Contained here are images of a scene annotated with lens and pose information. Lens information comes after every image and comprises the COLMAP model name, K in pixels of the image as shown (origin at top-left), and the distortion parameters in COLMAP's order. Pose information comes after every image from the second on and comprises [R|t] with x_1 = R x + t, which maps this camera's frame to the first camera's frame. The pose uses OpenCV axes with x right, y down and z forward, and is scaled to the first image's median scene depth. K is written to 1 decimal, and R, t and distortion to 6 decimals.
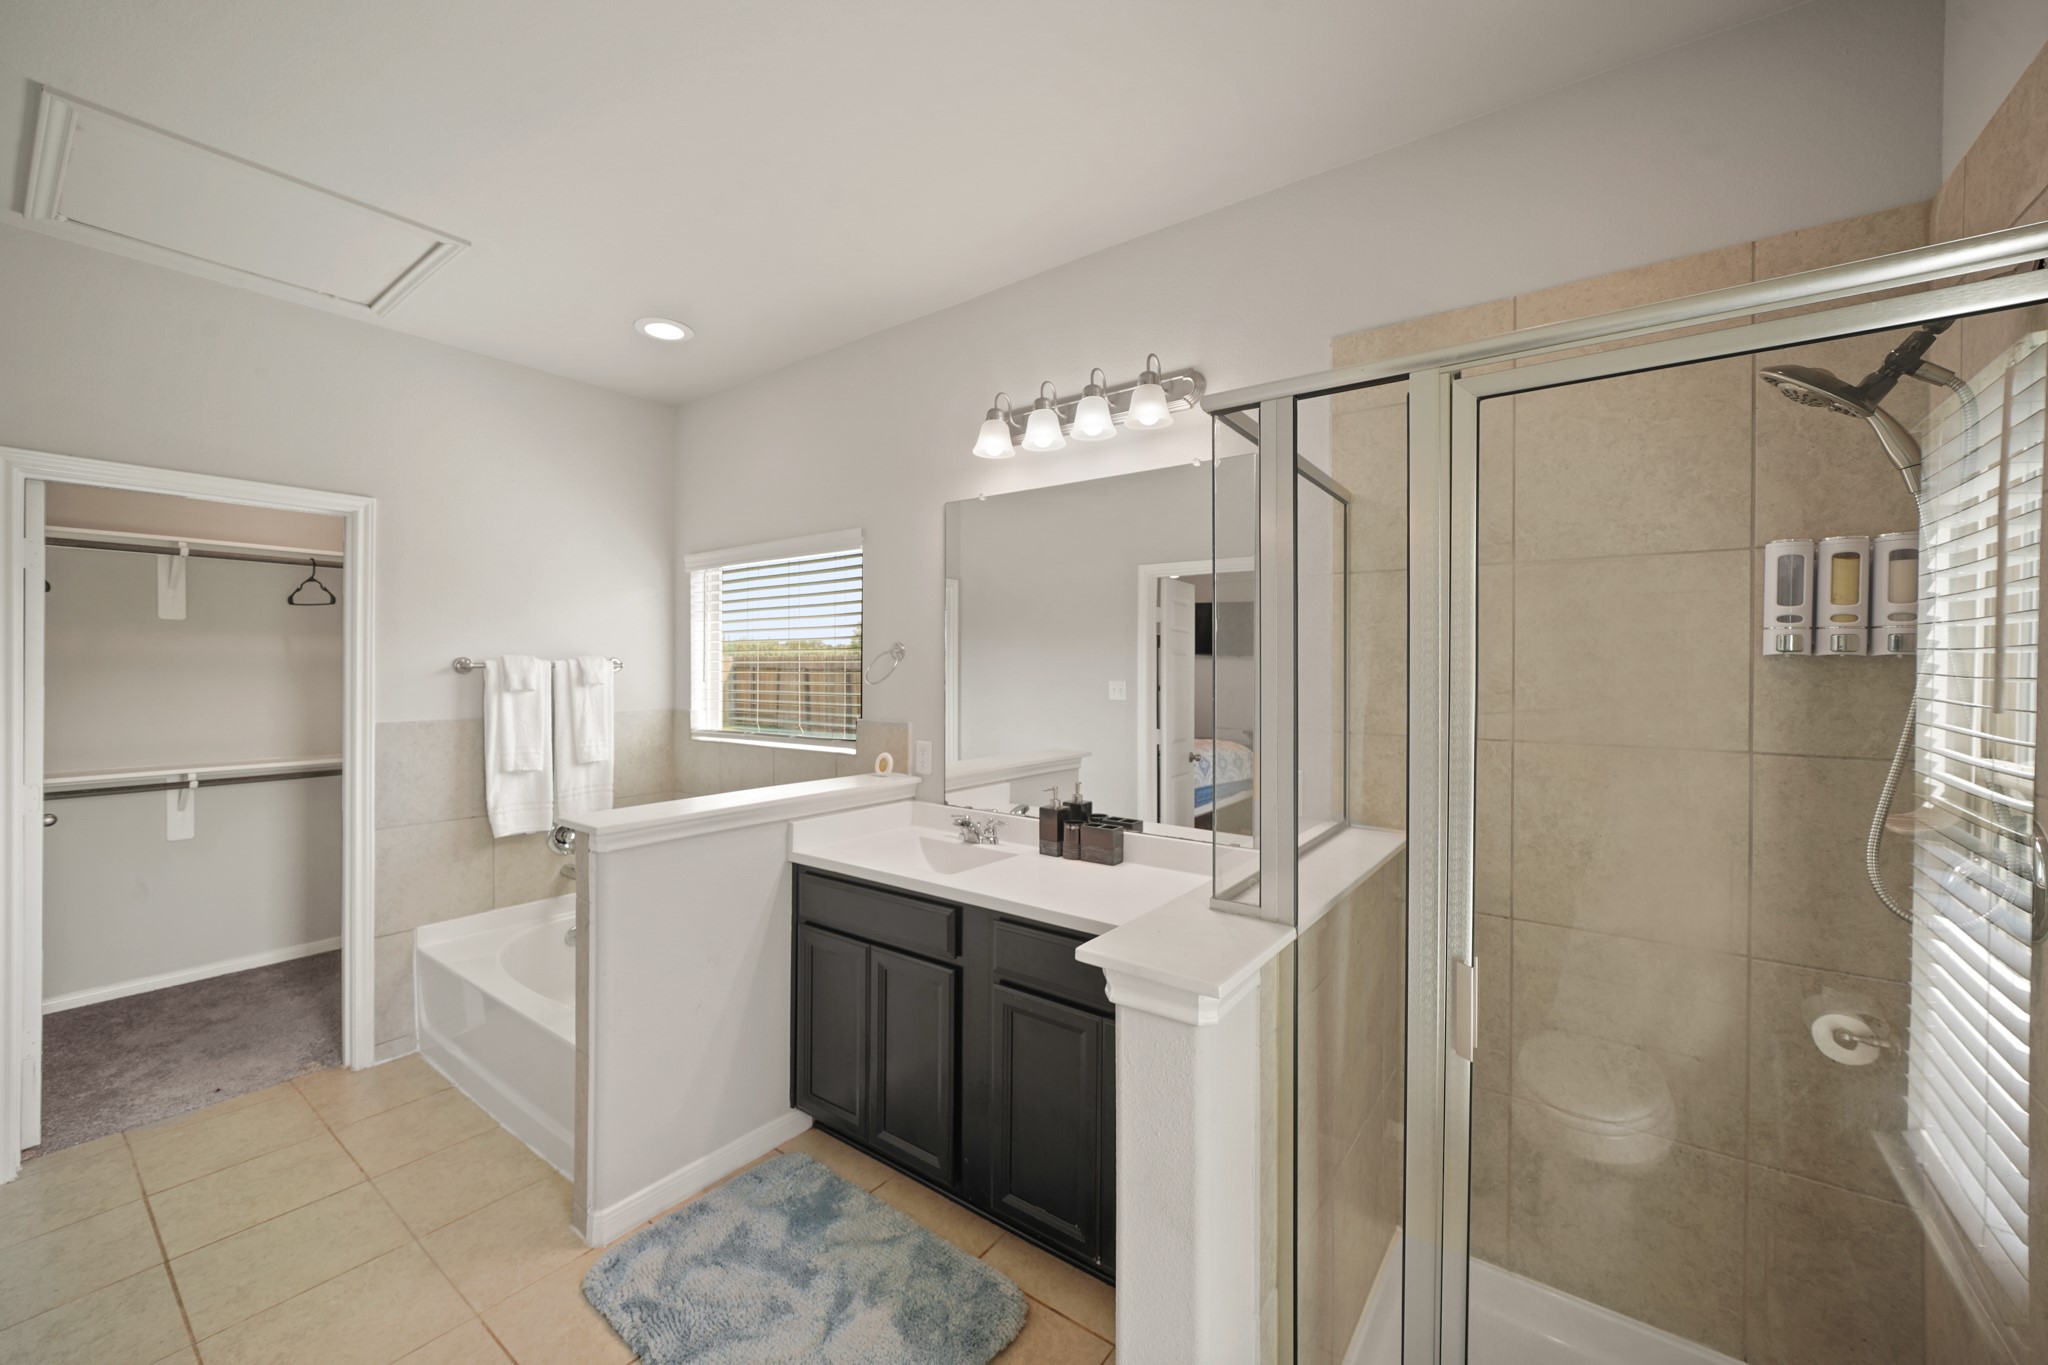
lens RADIAL K [[789.9, 0, 1042.8], [0, 789.9, 670.1], [0, 0, 1]] dist [-0.009014, -0.000079]
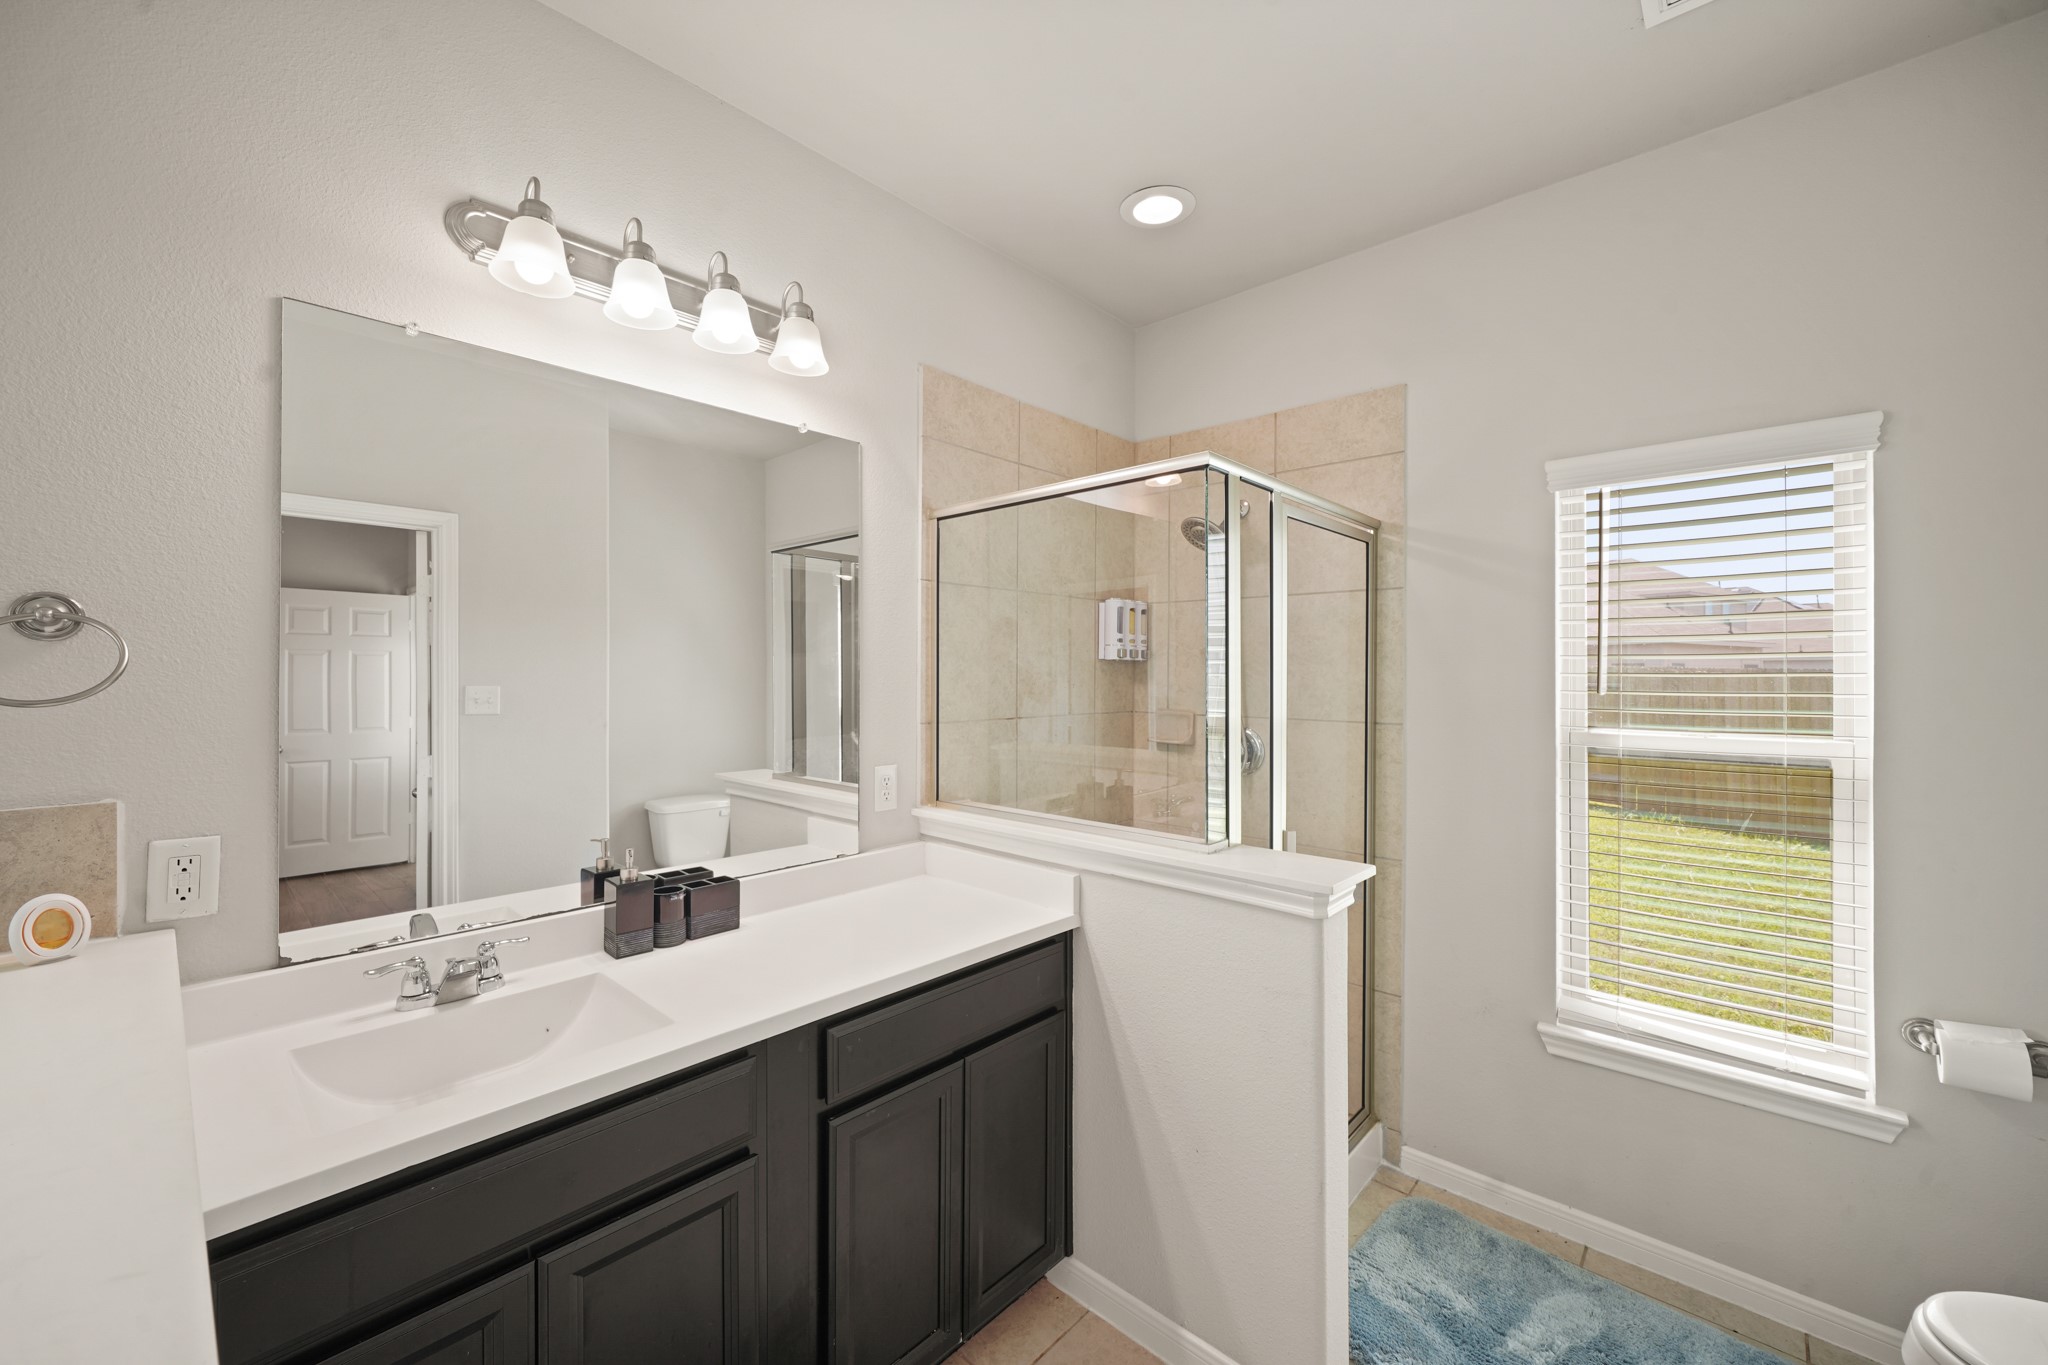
lens RADIAL K [[789.9, 0, 1042.8], [0, 789.9, 670.1], [0, 0, 1]] dist [-0.009014, -0.000079]
pose [[0.108158, -0.007836, 0.994103, -0.583240], [-0.007012, 0.999938, 0.008645, -0.005638], [-0.994109, -0.007906, 0.108097, 0.587765]]
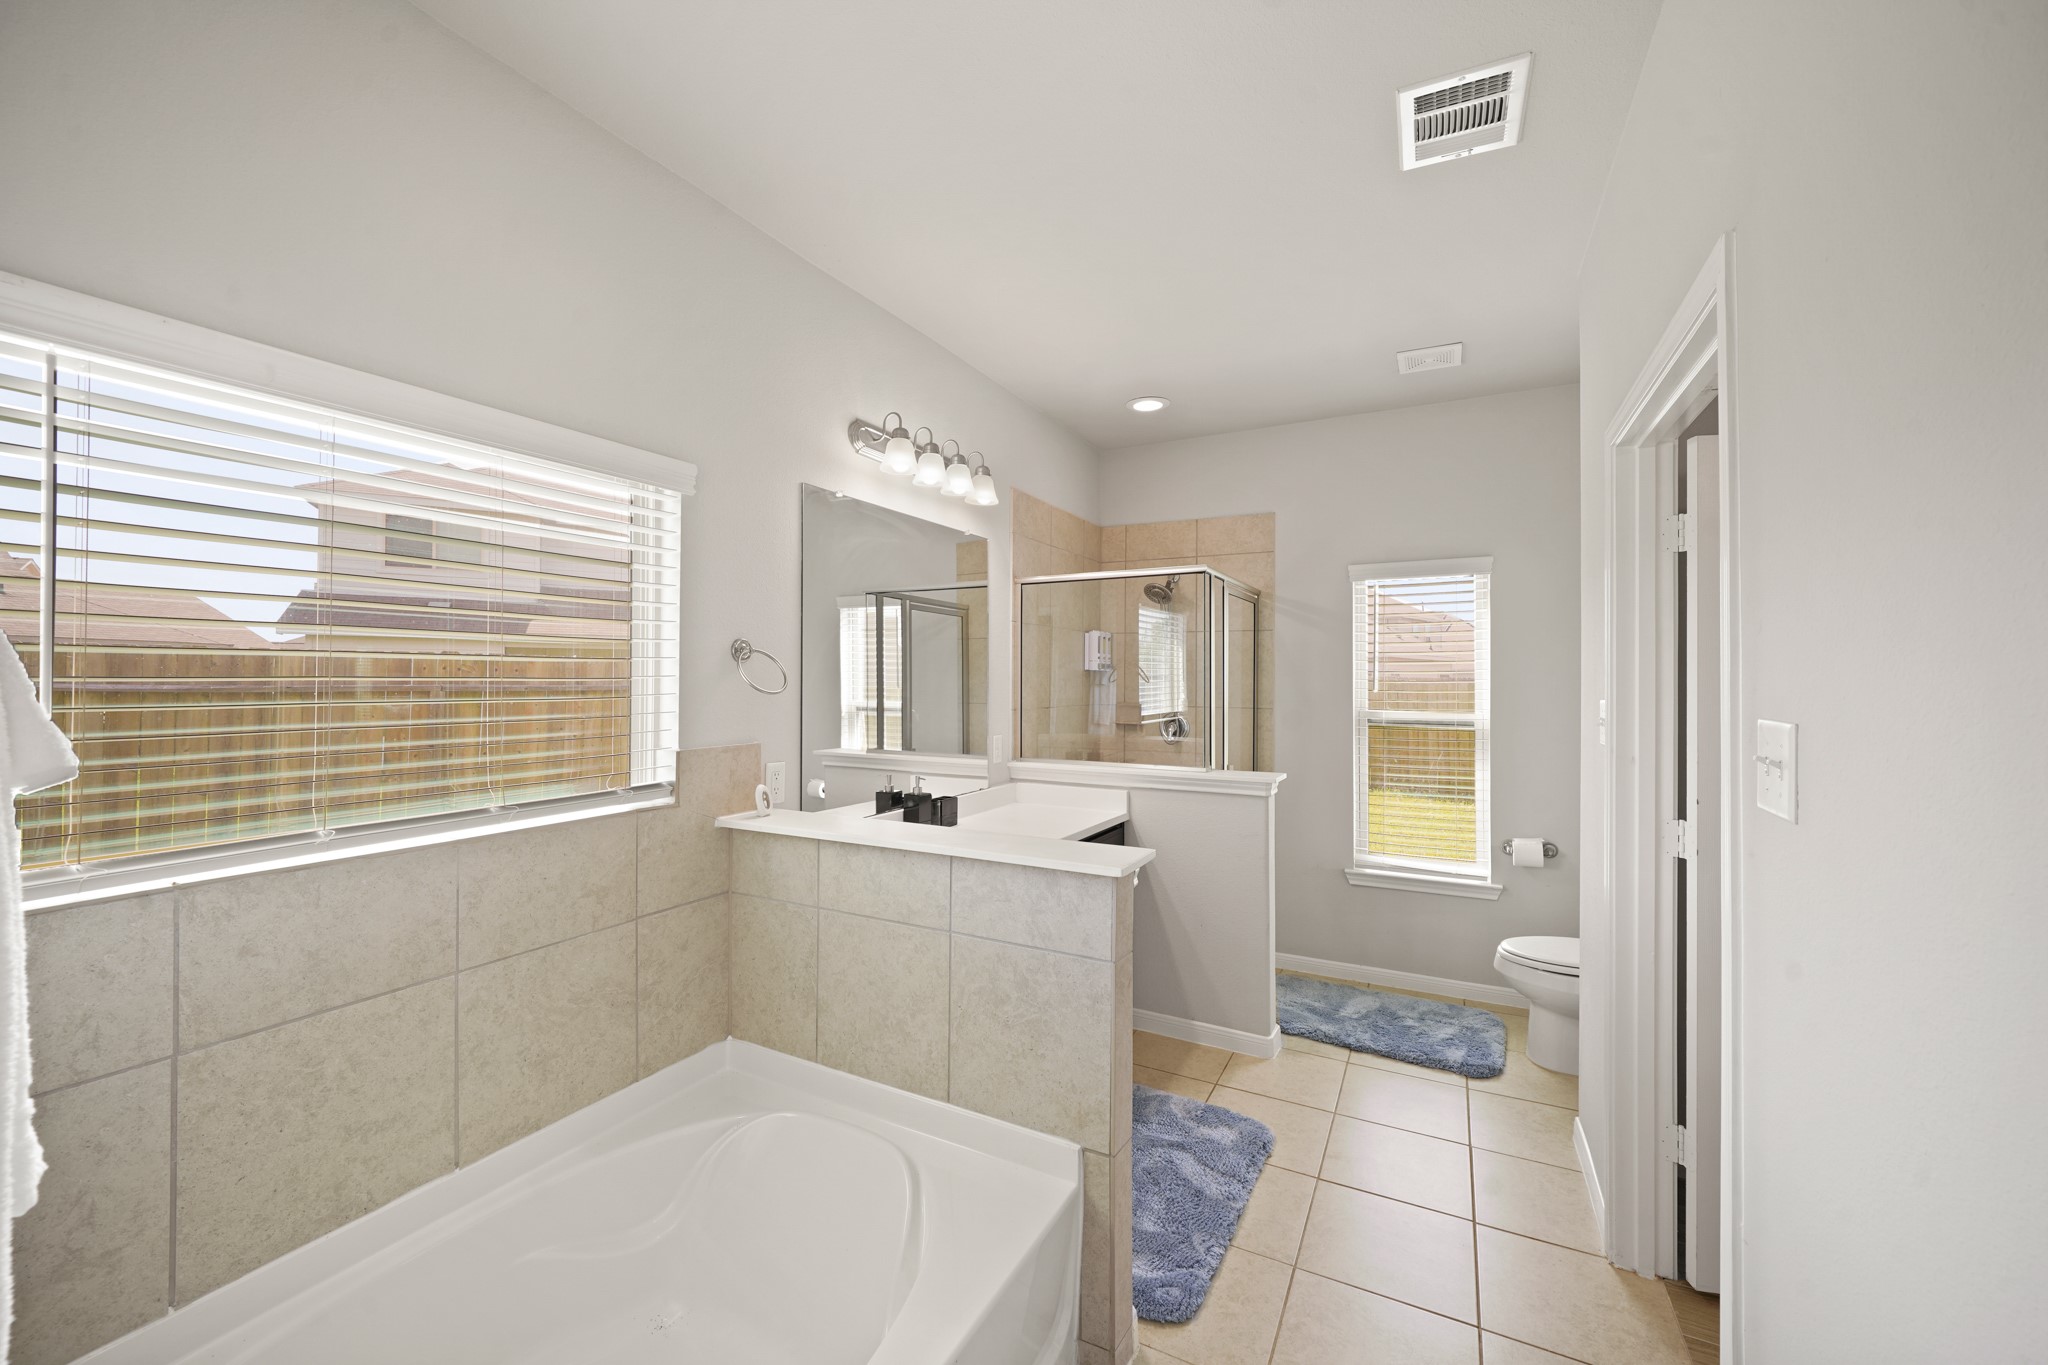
lens RADIAL K [[789.9, 0, 1042.8], [0, 789.9, 670.1], [0, 0, 1]] dist [-0.009014, -0.000079]
pose [[-0.153750, -0.001351, 0.988109, -1.140766], [-0.012608, 0.999920, -0.000595, -0.009182], [-0.988029, -0.012549, -0.153755, 0.983311]]
